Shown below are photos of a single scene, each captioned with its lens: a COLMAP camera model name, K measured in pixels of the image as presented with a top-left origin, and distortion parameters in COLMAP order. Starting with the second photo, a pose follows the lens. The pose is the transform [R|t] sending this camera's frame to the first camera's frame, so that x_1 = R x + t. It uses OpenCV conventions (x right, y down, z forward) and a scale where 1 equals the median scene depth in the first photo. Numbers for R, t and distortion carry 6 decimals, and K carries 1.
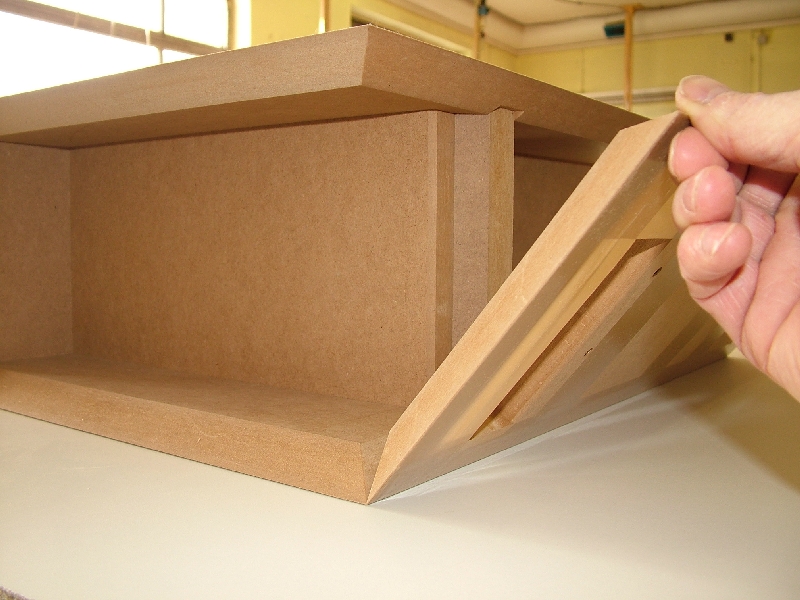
lens RADIAL K [[812.4, 0, 400.0], [0, 812.4, 300.0], [0, 0, 1]] dist [-0.000399, -0.005388]
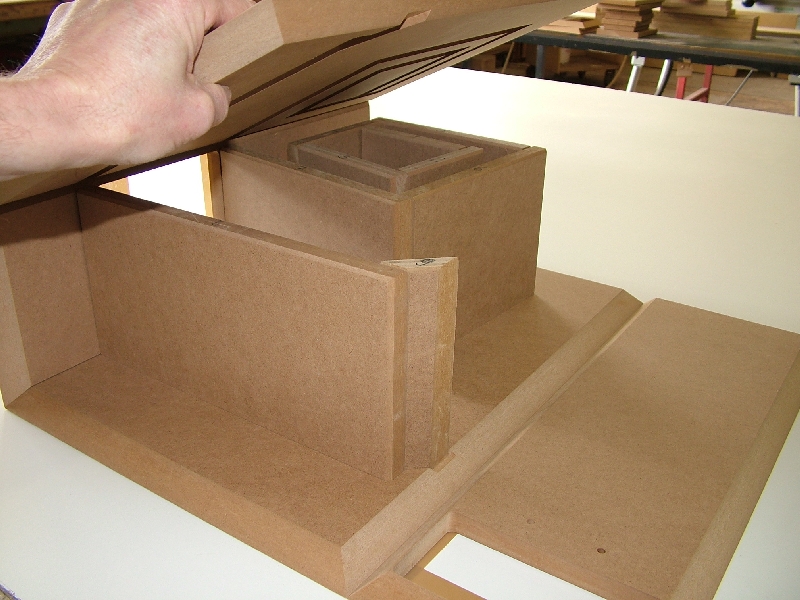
lens RADIAL K [[812.4, 0, 400.0], [0, 812.4, 300.0], [0, 0, 1]] dist [-0.000399, -0.005388]
pose [[0.999417, -0.007230, 0.033364, 0.011140], [-0.005227, 0.933389, 0.358828, -0.602156], [-0.033735, -0.358794, 0.932807, -0.172488]]
